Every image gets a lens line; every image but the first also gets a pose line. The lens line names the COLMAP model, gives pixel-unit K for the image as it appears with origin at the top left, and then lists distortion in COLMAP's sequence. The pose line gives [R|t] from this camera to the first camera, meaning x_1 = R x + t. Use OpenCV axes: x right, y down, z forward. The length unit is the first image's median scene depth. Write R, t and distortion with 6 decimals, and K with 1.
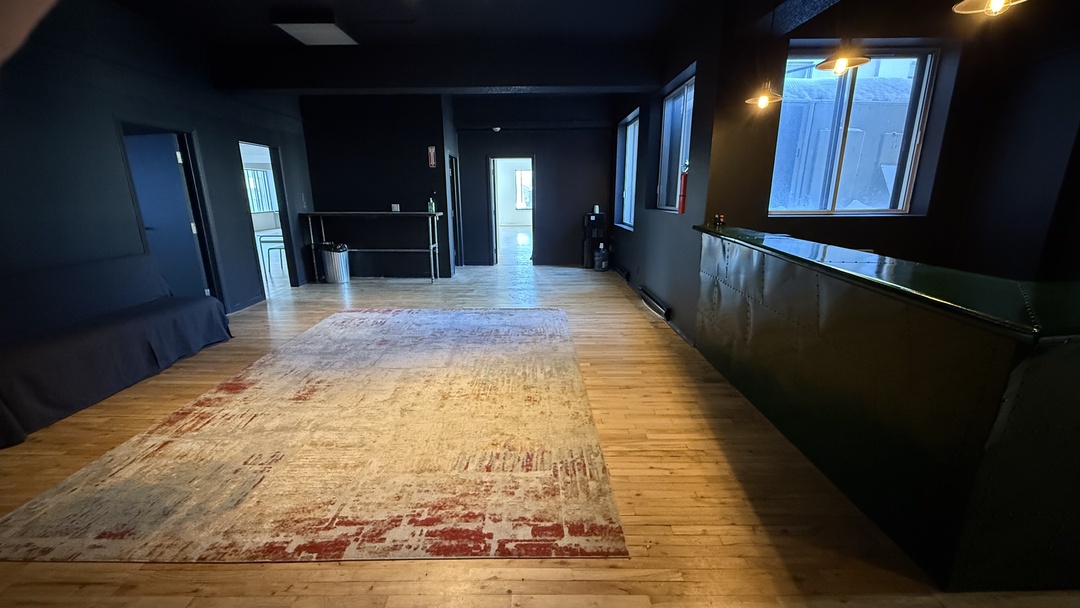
lens RADIAL K [[432.7, 0, 540.0], [0, 432.7, 302.0], [0, 0, 1]] dist [-0.000222, 0.000166]
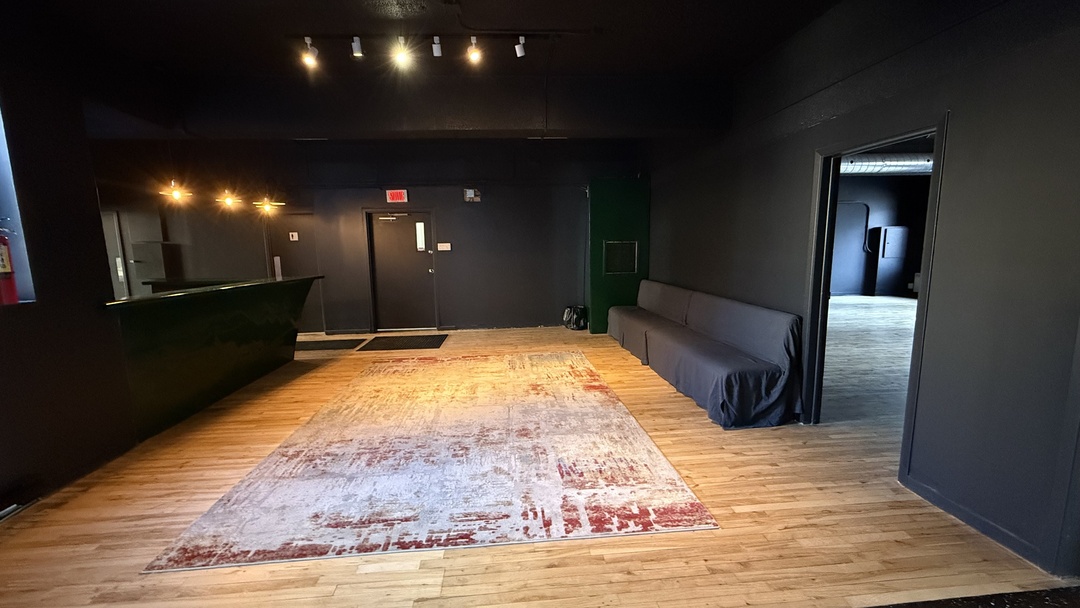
lens RADIAL K [[432.7, 0, 541.1], [0, 432.7, 308.8], [0, 0, 1]] dist [-0.000222, 0.000166]
pose [[-0.996271, 0.037974, -0.077474, -0.381111], [0.005391, 0.923577, 0.383376, -0.481422], [0.086112, 0.381528, -0.920337, 1.855175]]
